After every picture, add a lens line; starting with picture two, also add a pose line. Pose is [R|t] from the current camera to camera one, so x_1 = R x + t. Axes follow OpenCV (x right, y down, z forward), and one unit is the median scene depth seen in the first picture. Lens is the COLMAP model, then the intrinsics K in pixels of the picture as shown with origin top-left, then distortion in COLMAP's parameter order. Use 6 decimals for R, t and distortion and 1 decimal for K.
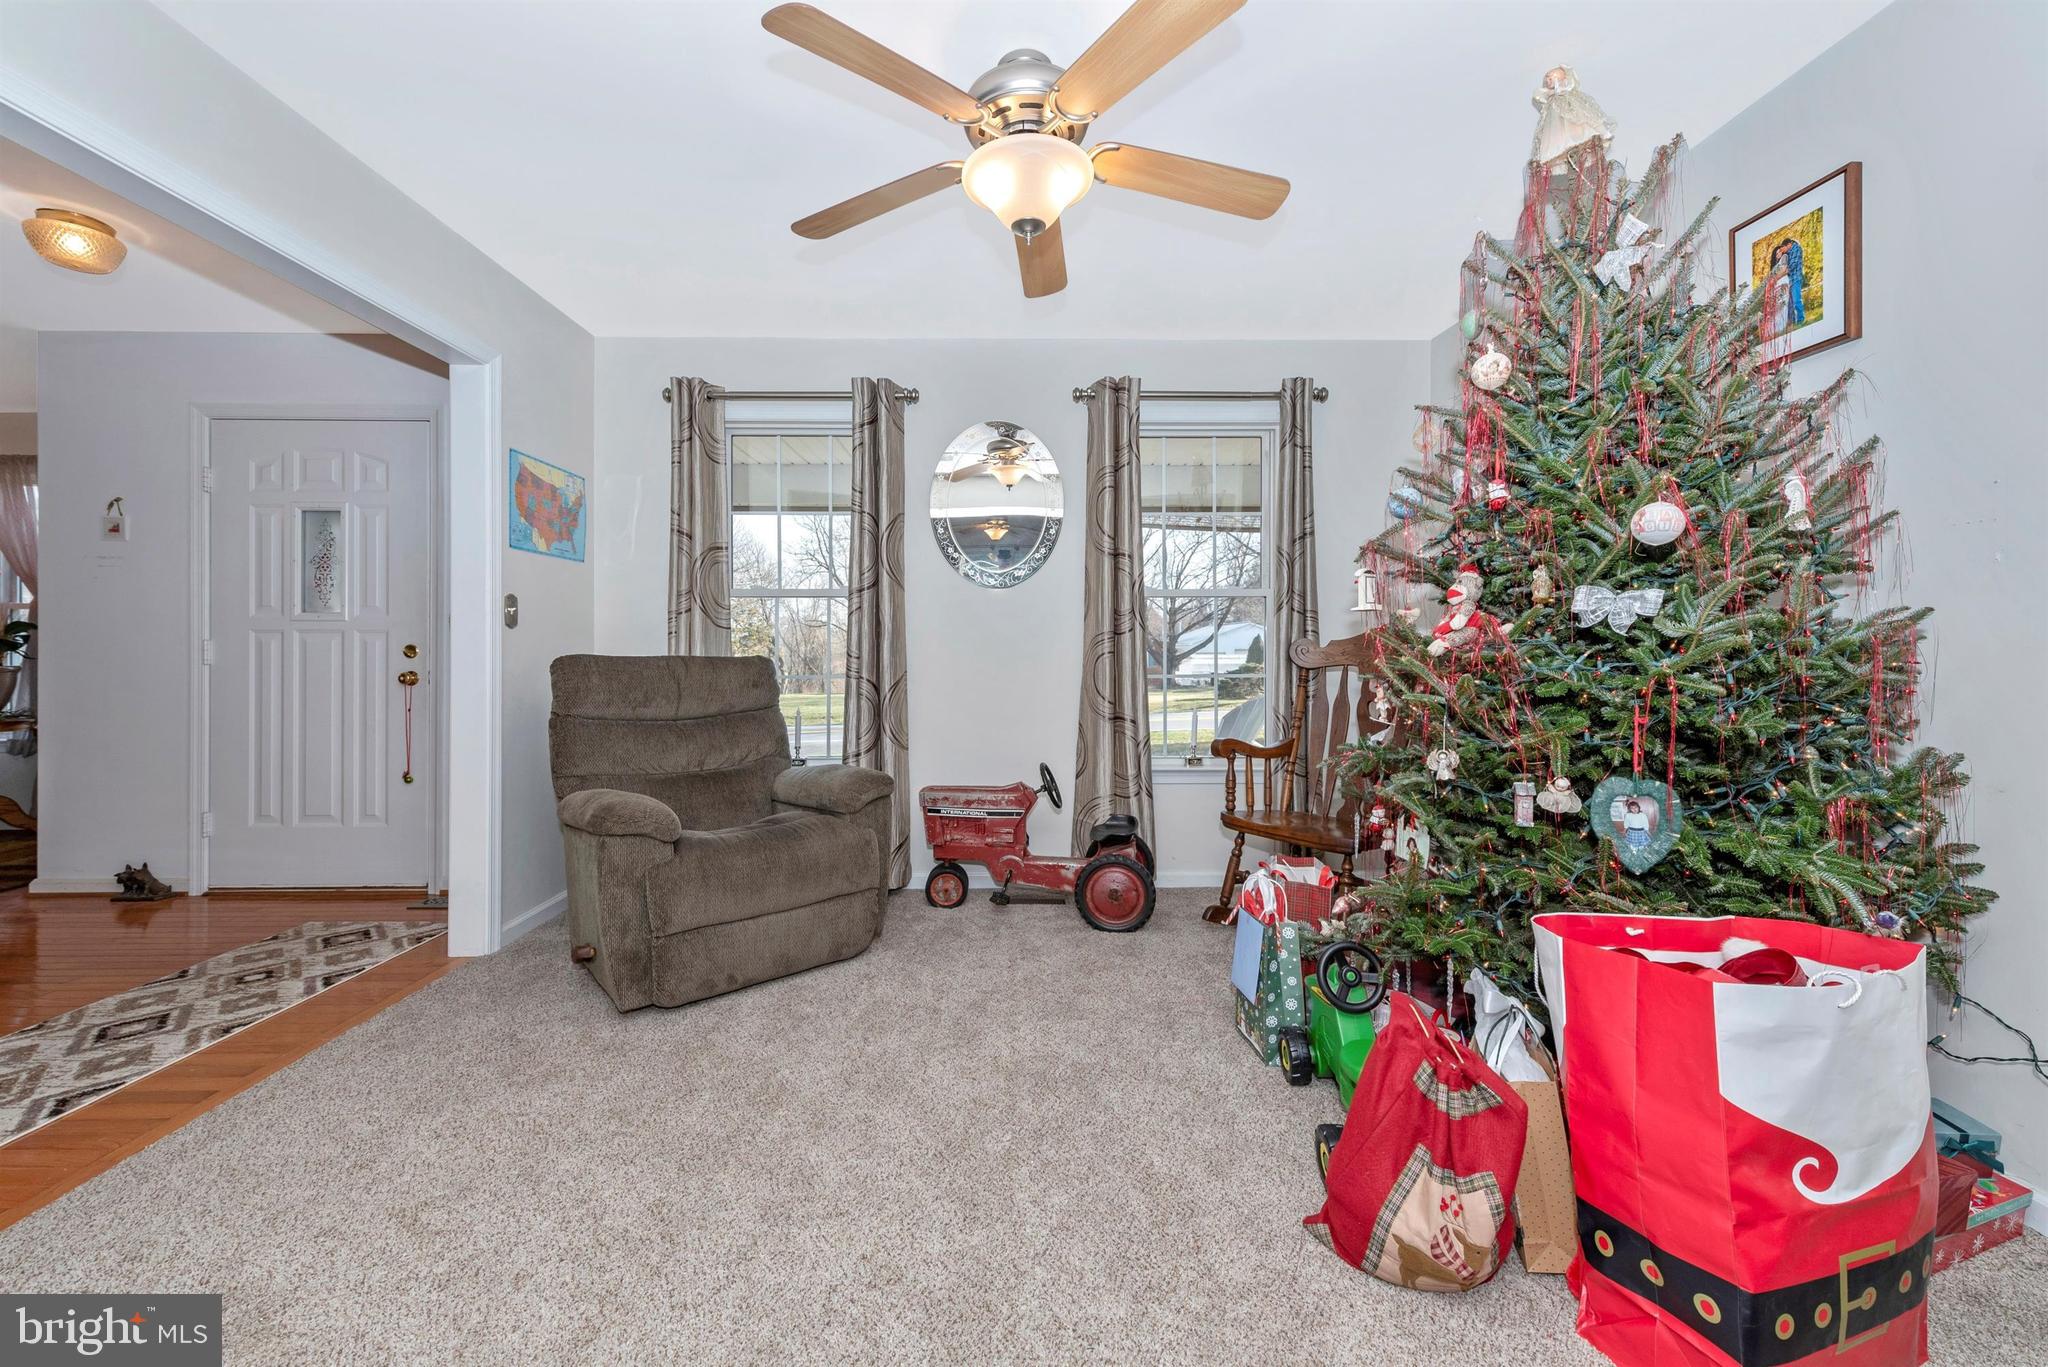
lens RADIAL K [[805.8, 0, 1007.9], [0, 805.8, 651.7], [0, 0, 1]] dist [0.012013, -0.003001]
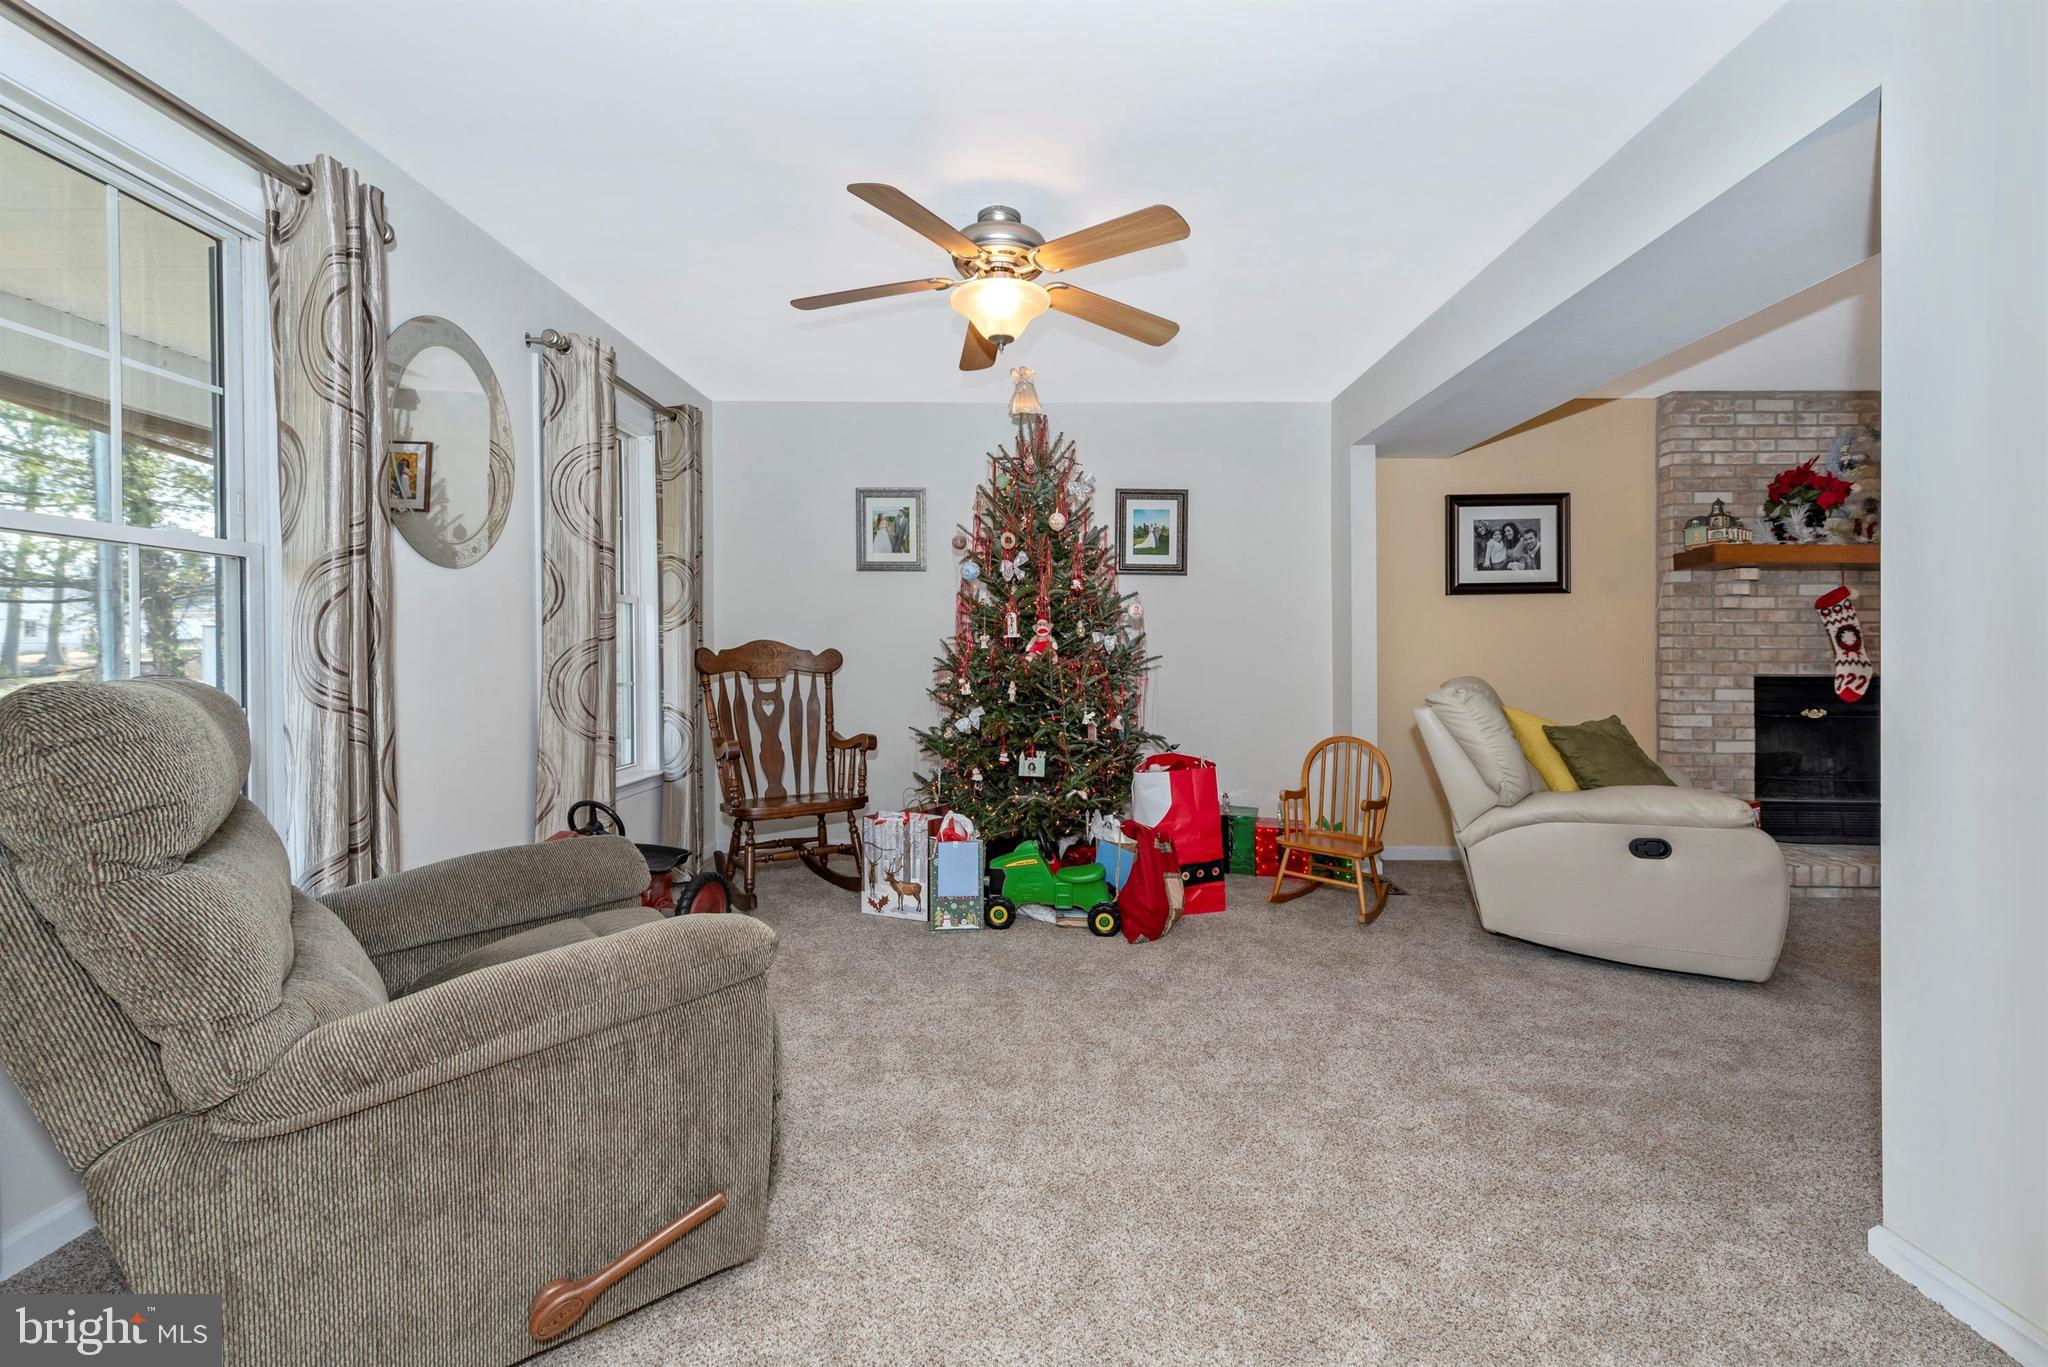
lens RADIAL K [[805.8, 0, 1019.9], [0, 805.8, 645.9], [0, 0, 1]] dist [0.012013, -0.003001]
pose [[0.042668, 0.010095, 0.999038, -0.710057], [-0.005166, 0.999938, -0.009883, -0.008854], [-0.999076, -0.004740, 0.042718, 0.509296]]
